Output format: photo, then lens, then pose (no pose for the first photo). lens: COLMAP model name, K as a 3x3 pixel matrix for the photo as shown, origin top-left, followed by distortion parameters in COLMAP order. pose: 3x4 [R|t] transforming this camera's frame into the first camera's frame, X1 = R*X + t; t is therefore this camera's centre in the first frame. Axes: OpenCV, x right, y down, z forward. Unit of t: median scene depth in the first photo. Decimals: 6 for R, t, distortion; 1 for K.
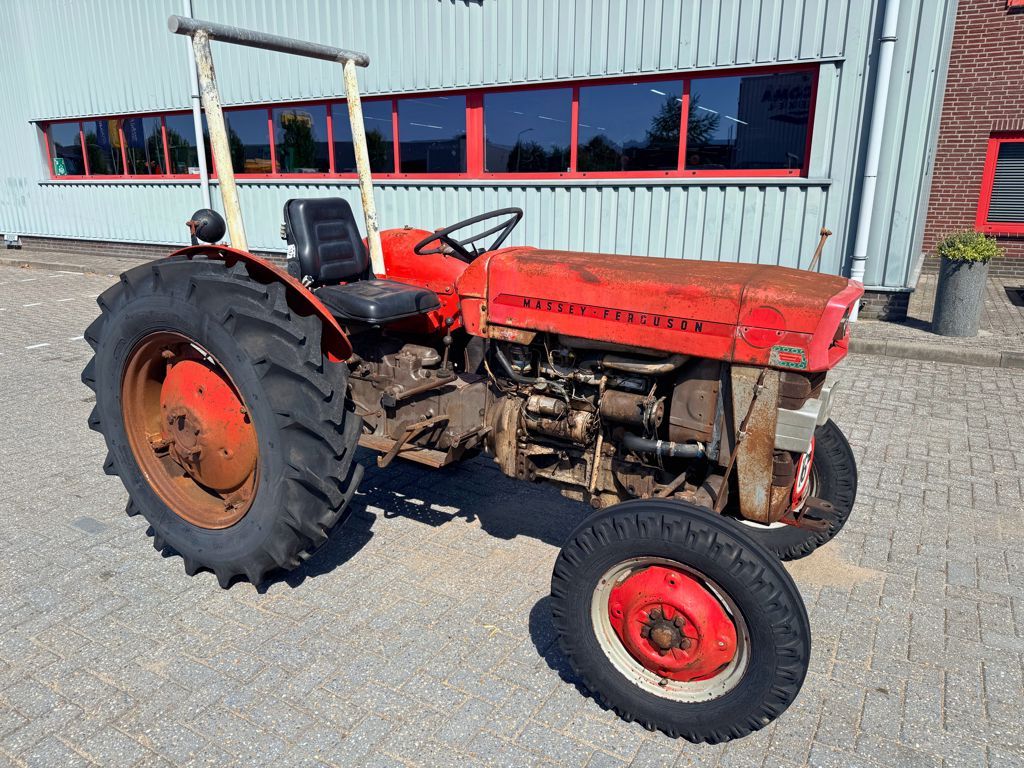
lens RADIAL K [[740.8, 0, 512.0], [0, 740.8, 384.0], [0, 0, 1]] dist [-0.004541, -0.005428]
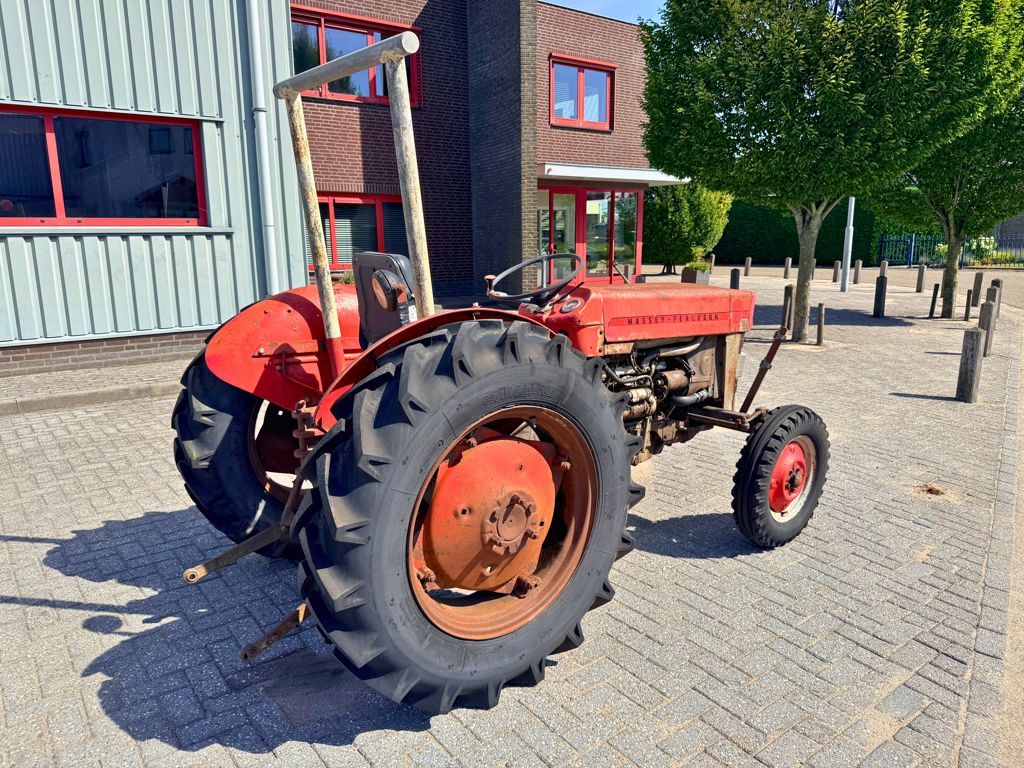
lens RADIAL K [[719.2, 0, 514.5], [0, 719.2, 389.7], [0, 0, 1]] dist [0.039645, -0.079062]
pose [[0.352550, -0.199736, 0.914228, -0.462078], [0.245791, 0.962419, 0.115482, -0.070474], [-0.902937, 0.183996, 0.388395, 0.260760]]
